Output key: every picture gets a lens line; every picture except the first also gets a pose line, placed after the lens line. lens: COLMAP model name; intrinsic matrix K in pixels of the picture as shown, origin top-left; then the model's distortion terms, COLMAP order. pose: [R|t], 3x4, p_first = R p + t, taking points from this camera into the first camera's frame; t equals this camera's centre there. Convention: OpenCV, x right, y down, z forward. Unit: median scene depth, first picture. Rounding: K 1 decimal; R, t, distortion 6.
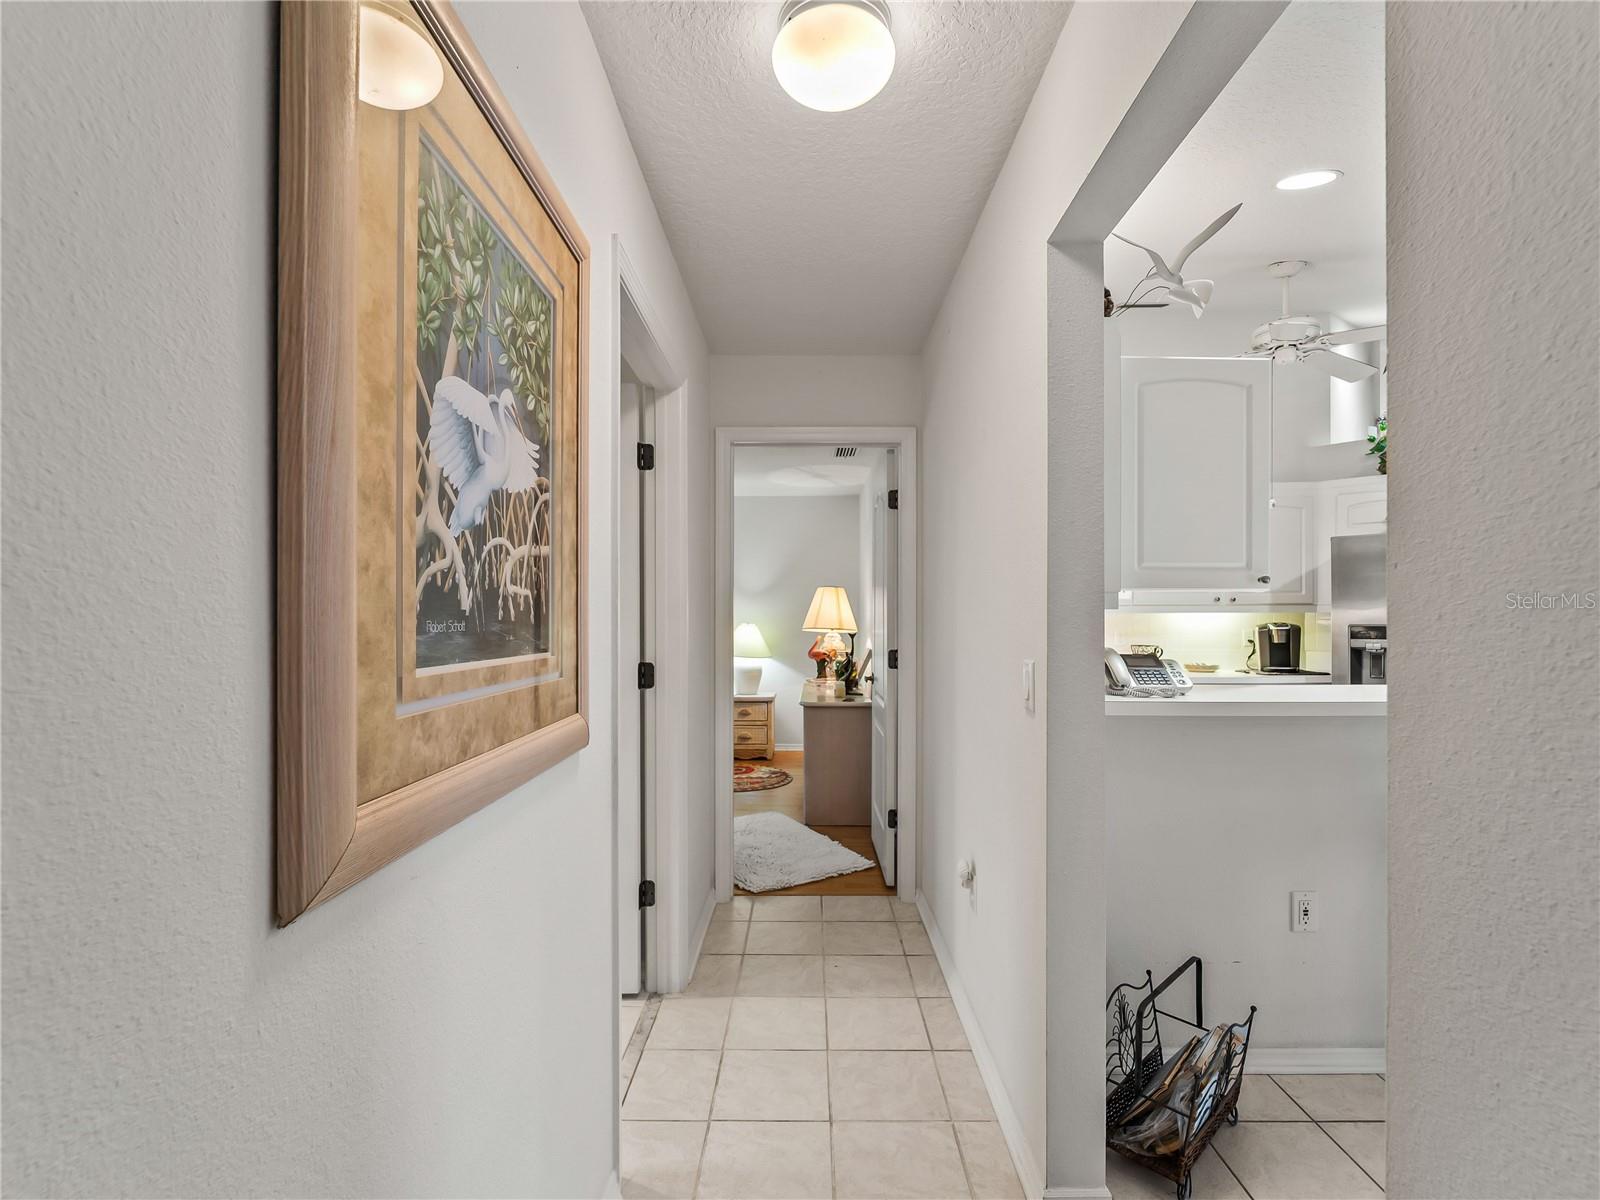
lens RADIAL K [[735.1, 0, 805.0], [0, 735.1, 610.9], [0, 0, 1]] dist [-0.001883, -0.001732]
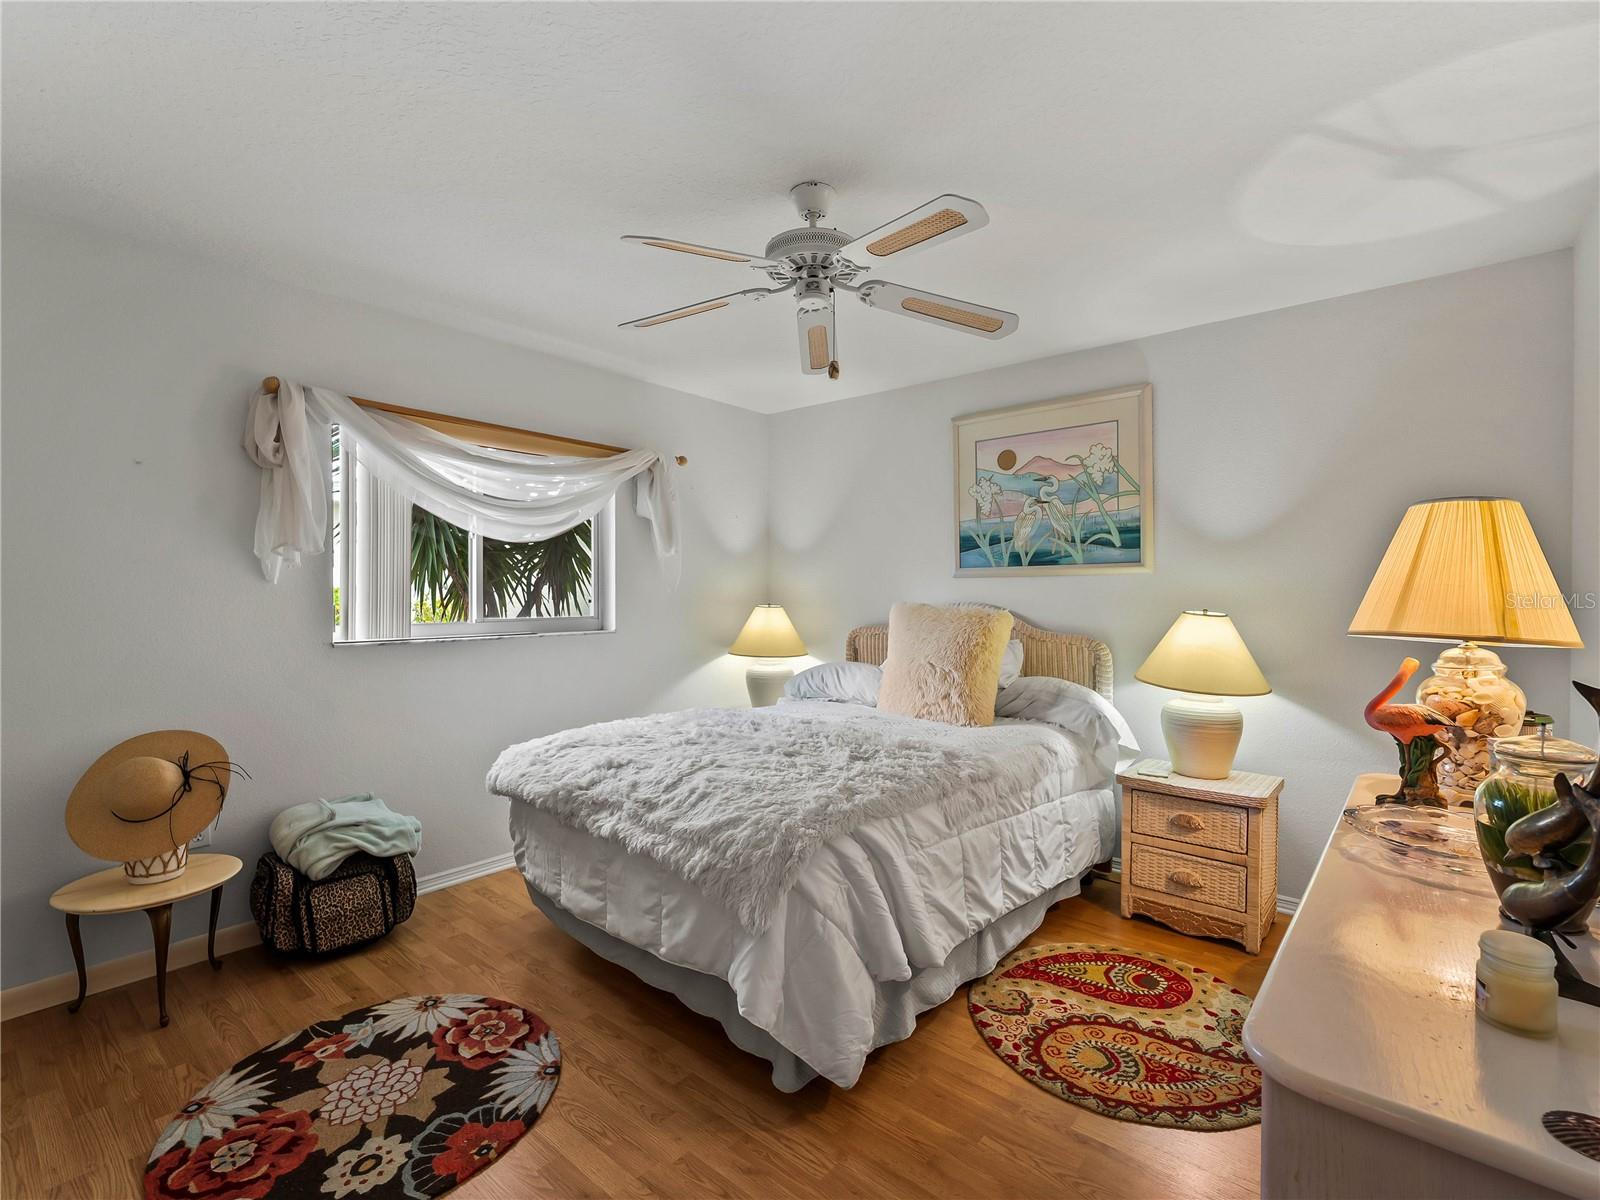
lens RADIAL K [[735.1, 0, 805.0], [0, 735.1, 610.9], [0, 0, 1]] dist [-0.001883, -0.001732]
pose [[0.768766, 0.008495, -0.639474, 0.018439], [0.009996, 0.999630, 0.025297, 0.003818], [0.639452, -0.025840, 0.768397, 0.541661]]
